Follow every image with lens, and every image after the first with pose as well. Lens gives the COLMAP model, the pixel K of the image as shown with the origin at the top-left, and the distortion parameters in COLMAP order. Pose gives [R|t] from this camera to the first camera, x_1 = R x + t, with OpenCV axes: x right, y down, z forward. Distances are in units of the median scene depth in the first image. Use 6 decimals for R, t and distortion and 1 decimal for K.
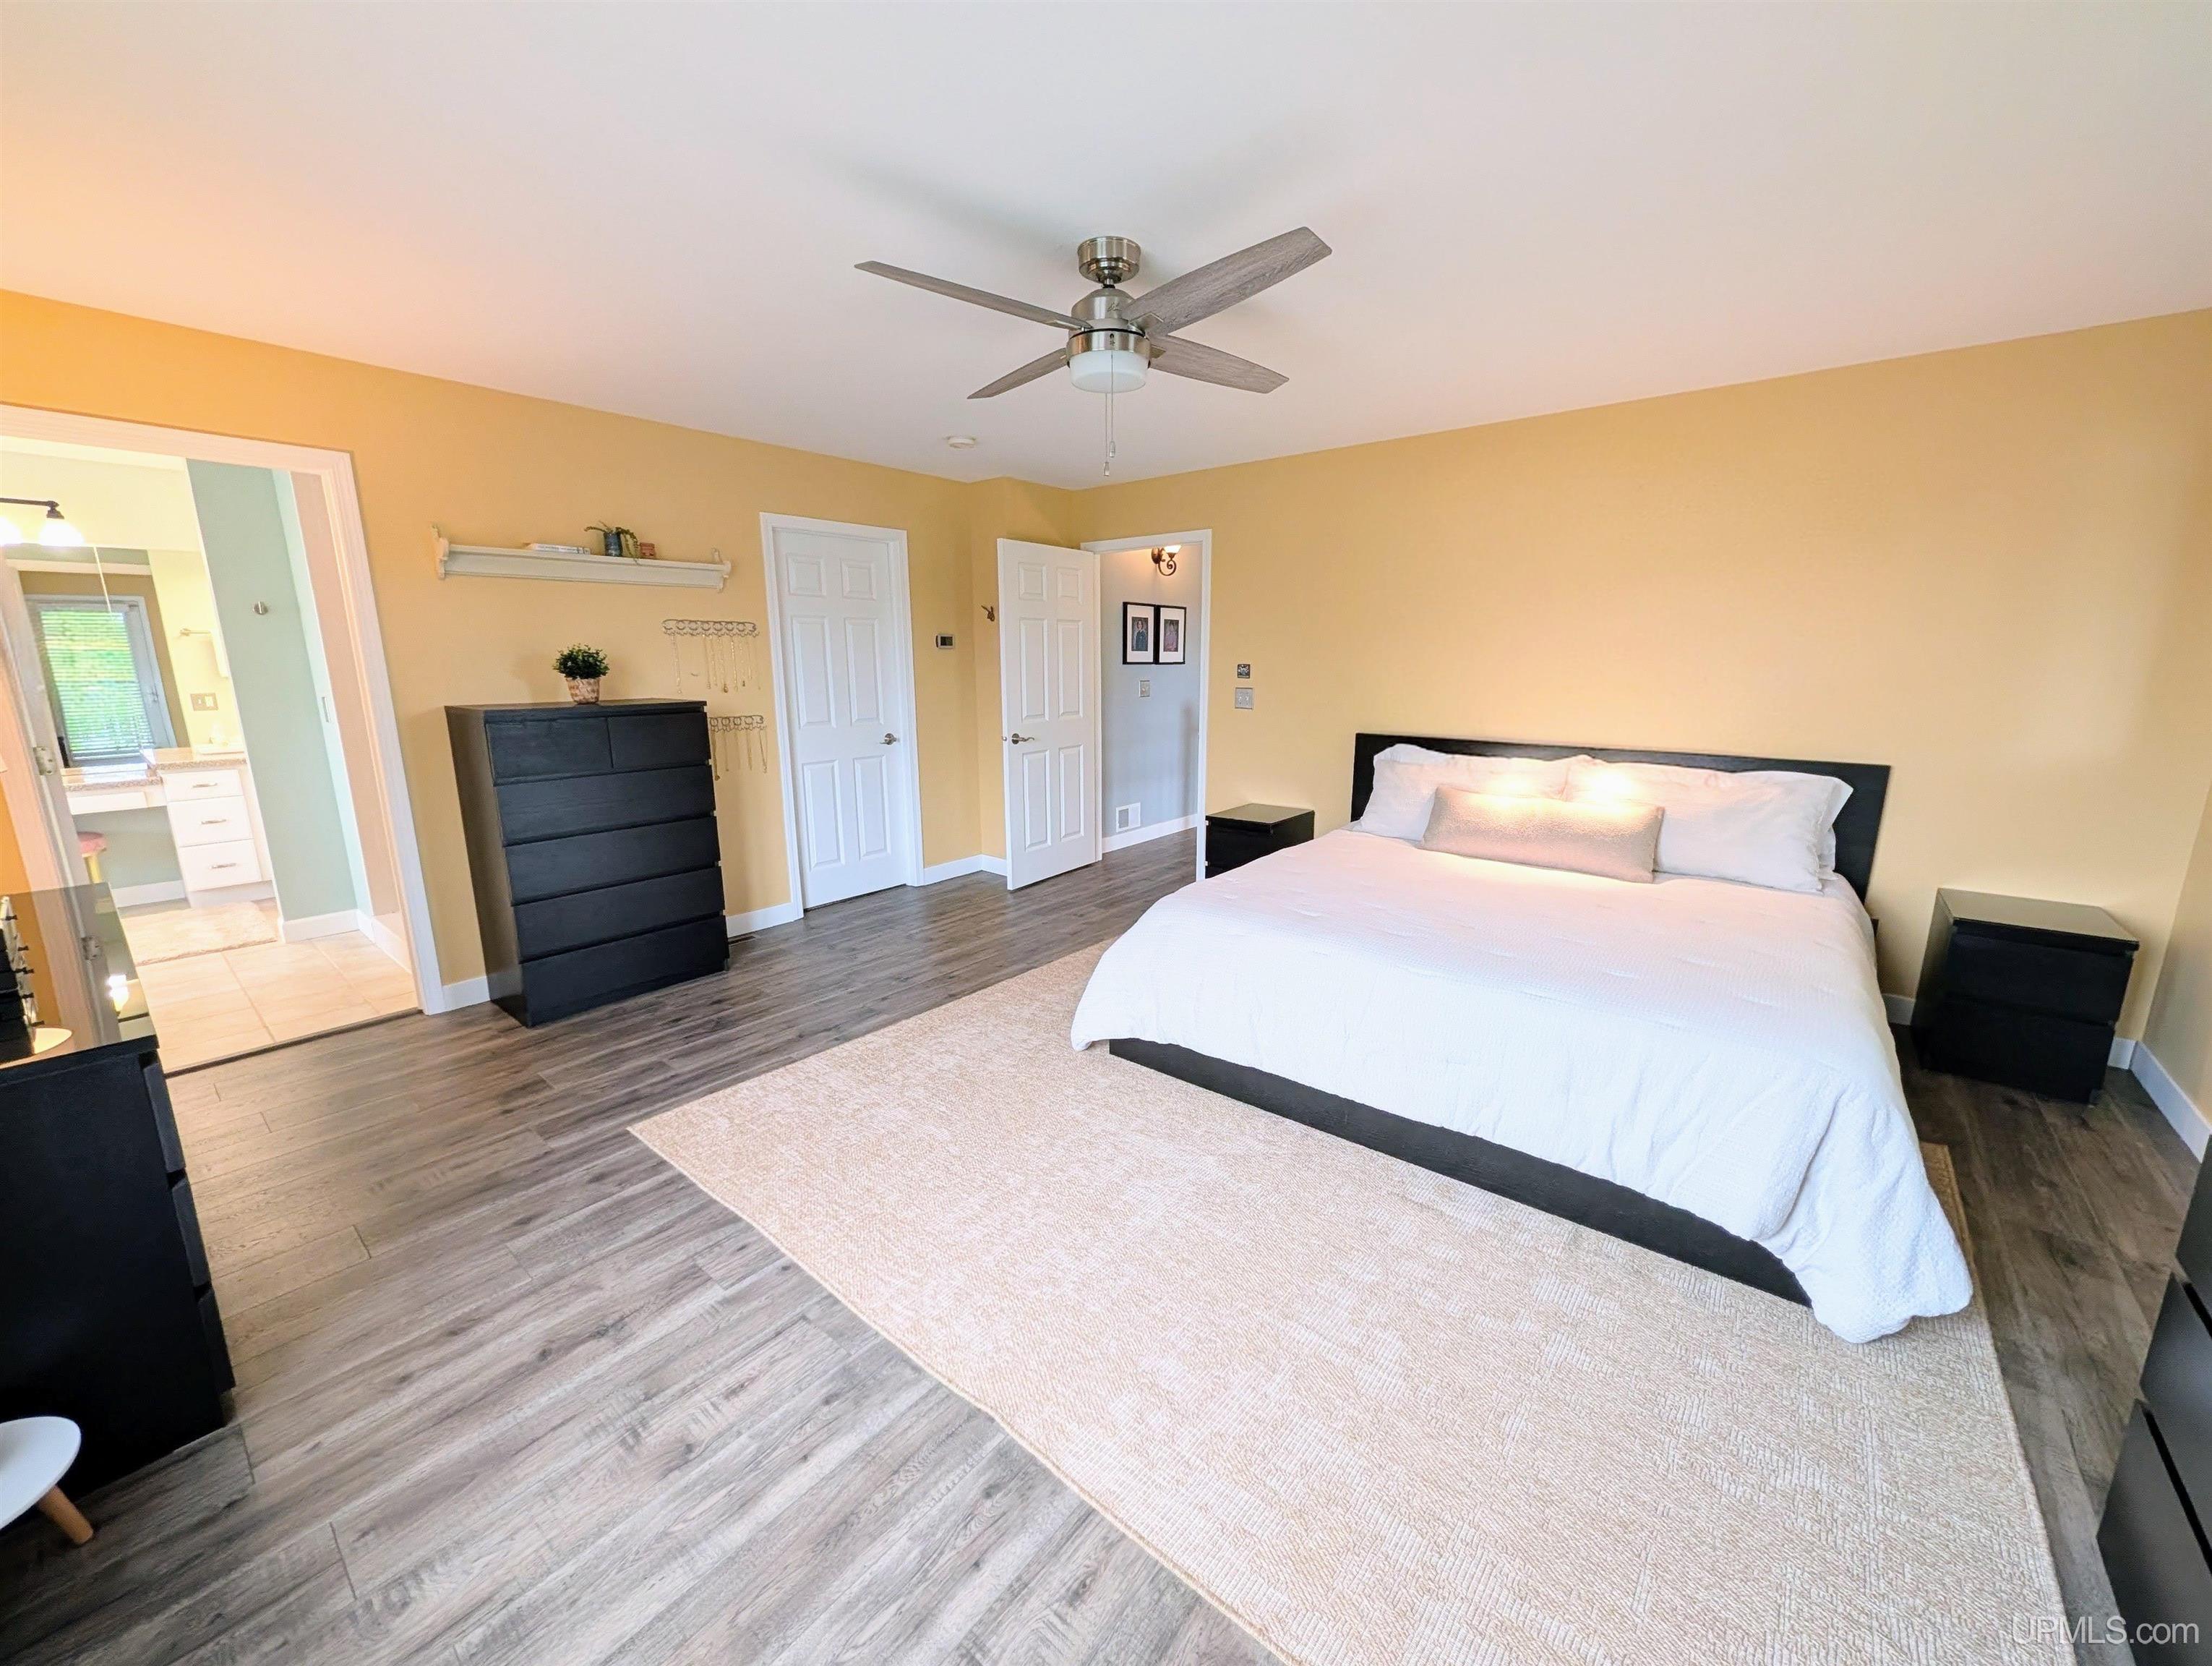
lens RADIAL K [[852.0, 0, 1109.0], [0, 852.0, 829.3], [0, 0, 1]] dist [0.001426, 0.000313]
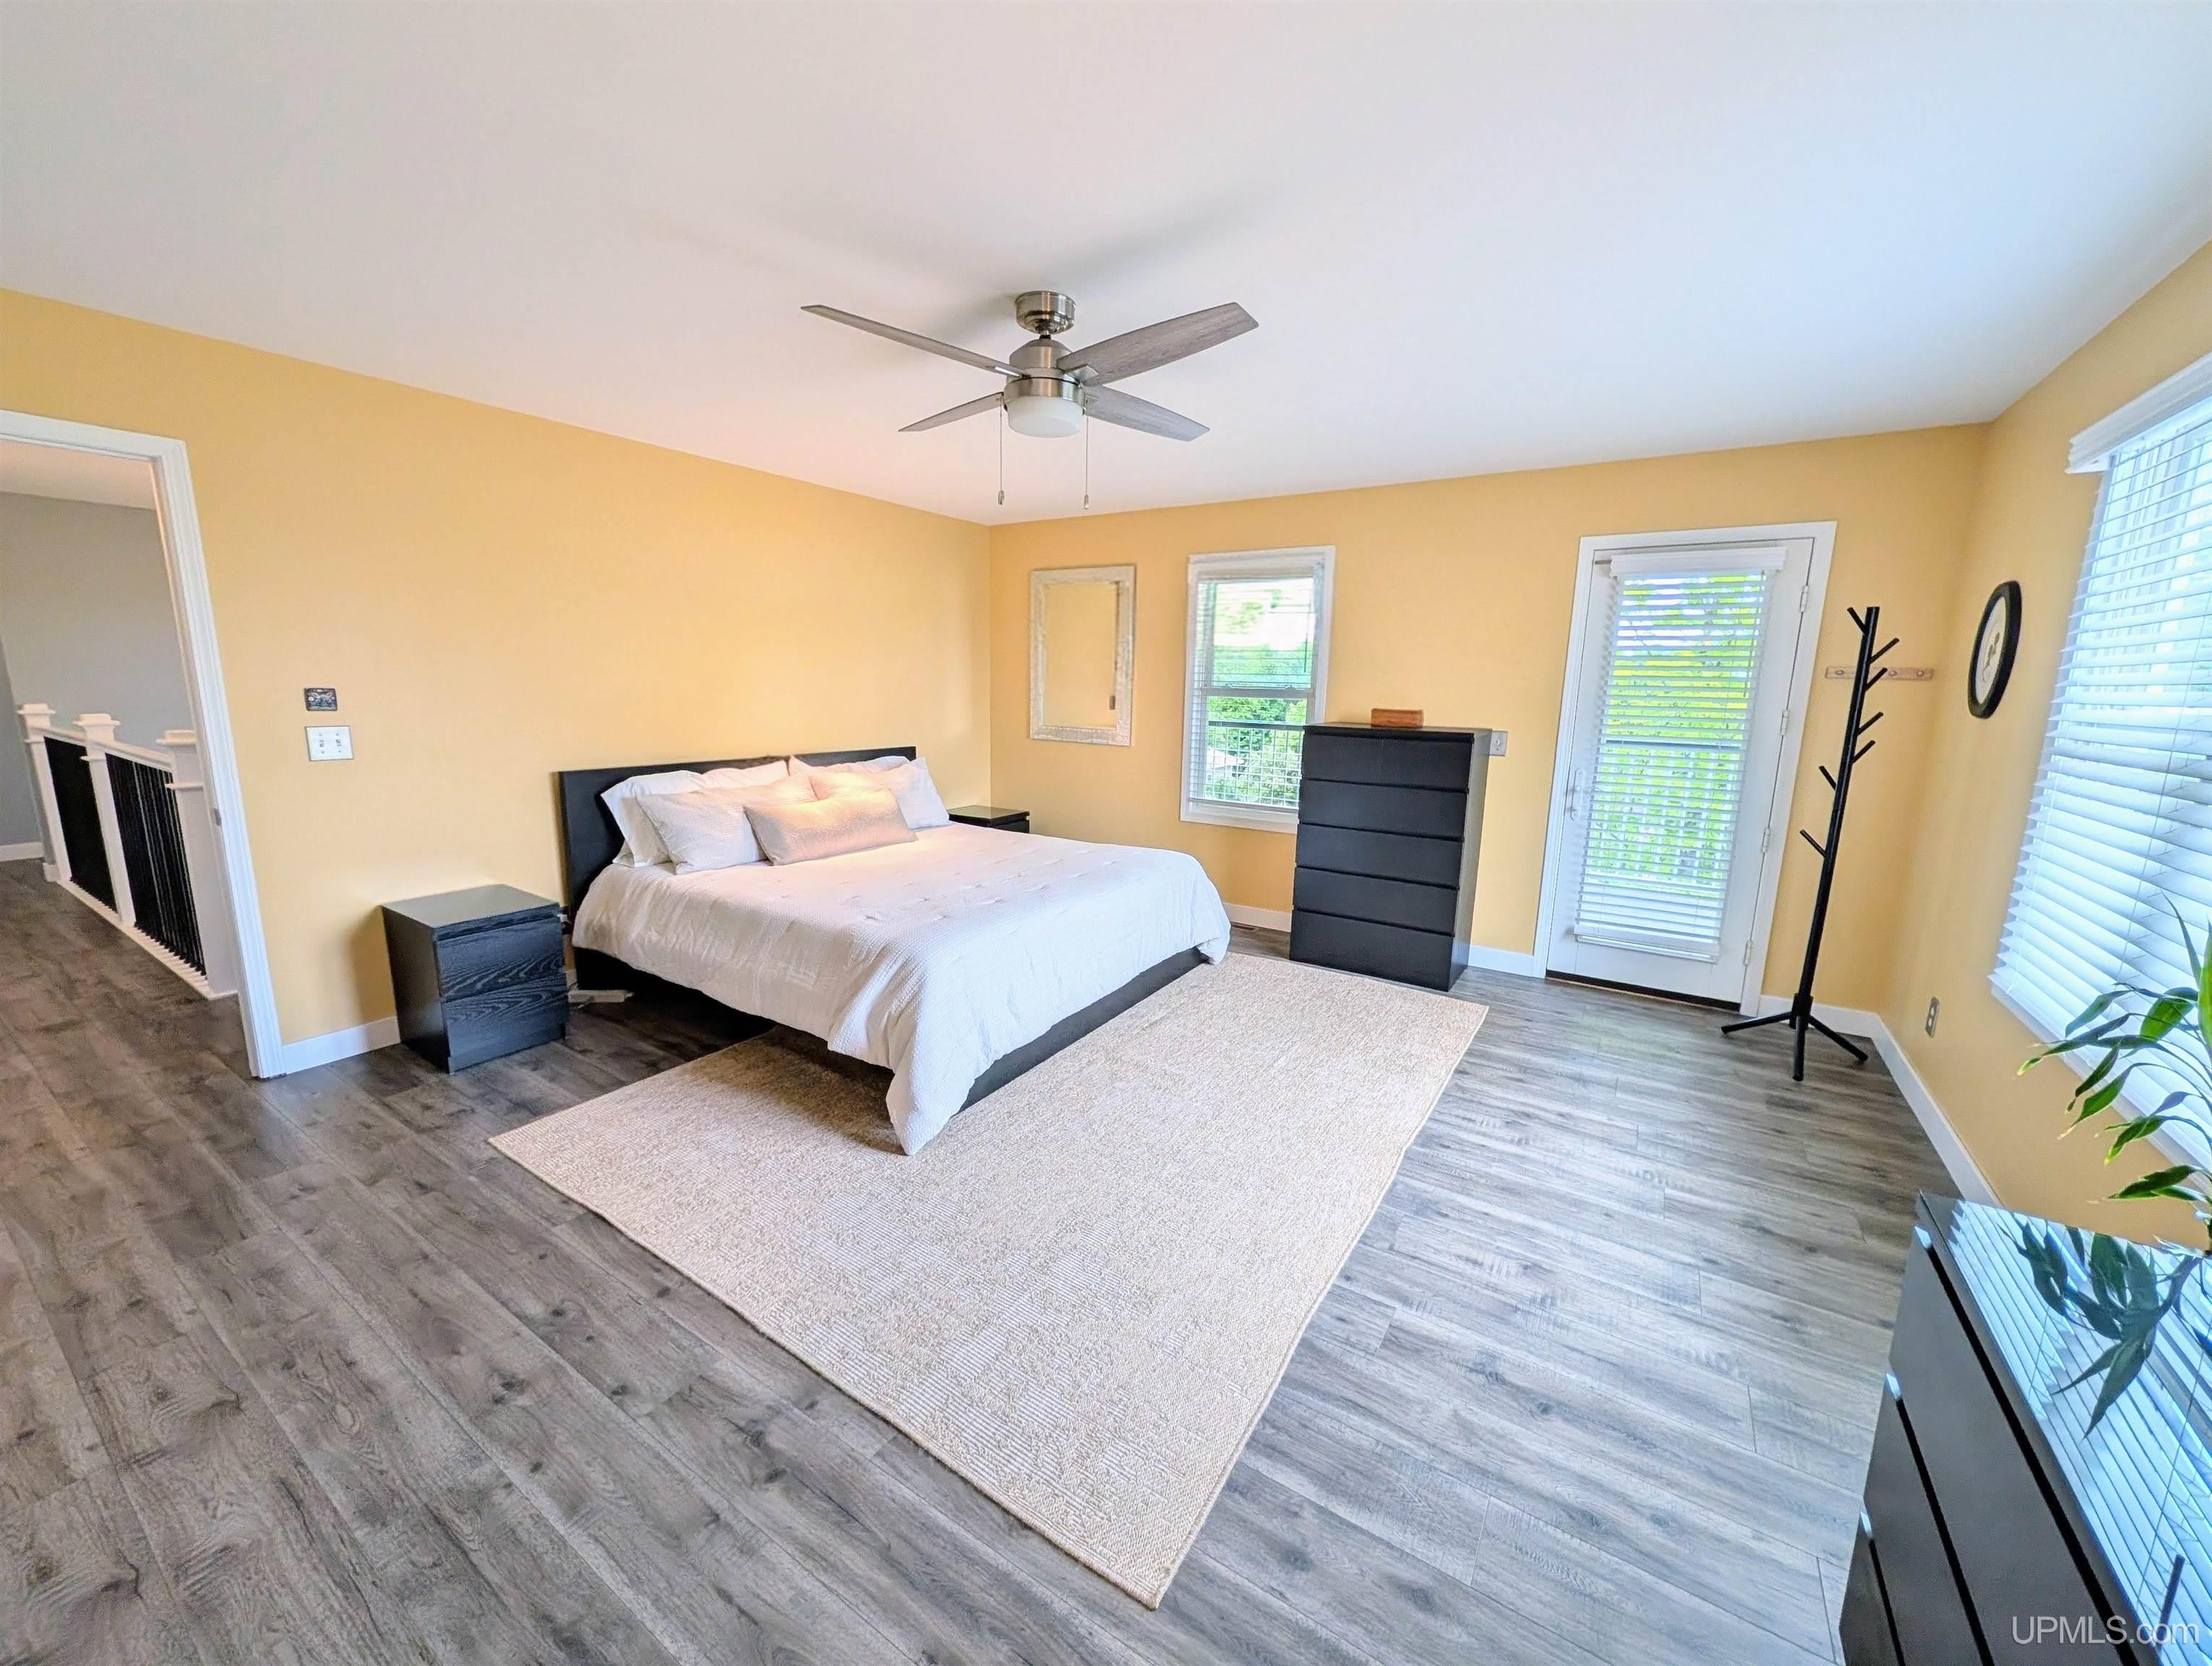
lens RADIAL K [[852.0, 0, 1109.0], [0, 852.0, 829.3], [0, 0, 1]] dist [0.001426, 0.000313]
pose [[-0.111457, -0.173488, 0.978509, -1.173349], [0.183187, 0.964183, 0.191814, -0.247101], [-0.976739, 0.200629, -0.075685, 1.157555]]
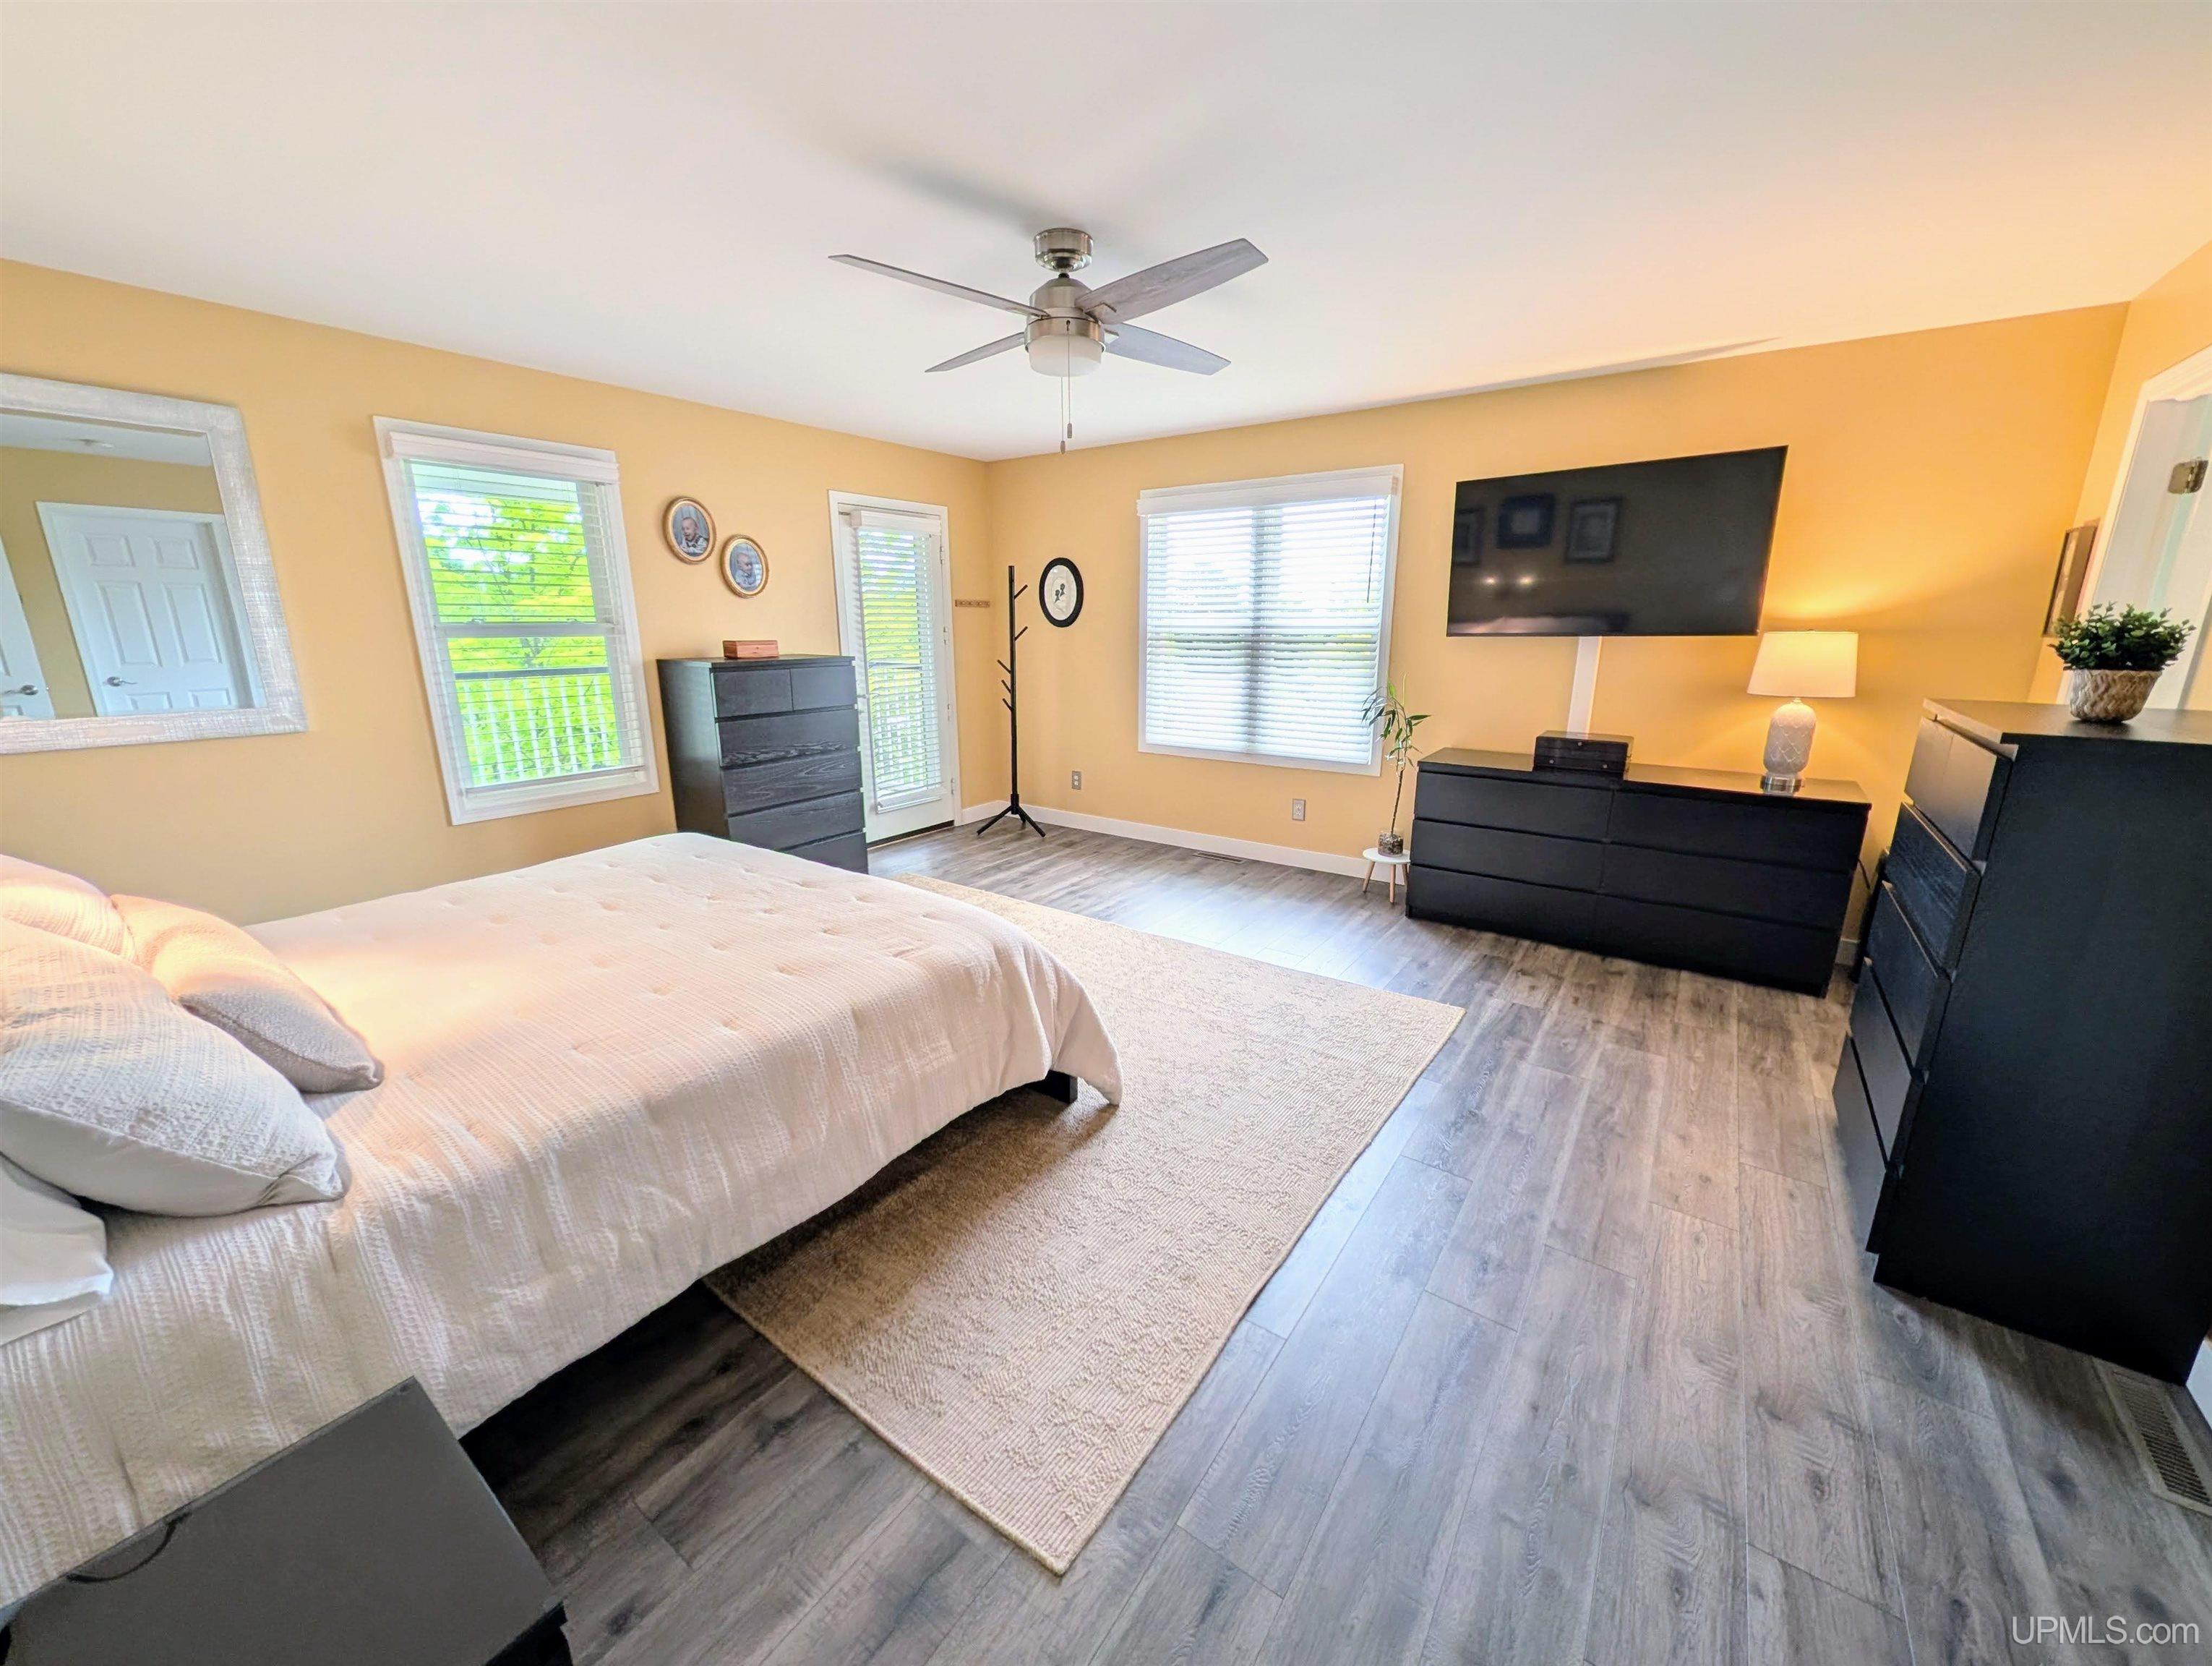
lens RADIAL K [[852.0, 0, 1109.0], [0, 852.0, 829.3], [0, 0, 1]] dist [0.001426, 0.000313]
pose [[-0.997838, 0.017639, -0.063318, 0.024724], [-0.011613, 0.900855, 0.433965, -0.489597], [0.064694, 0.433762, -0.898702, 2.330401]]
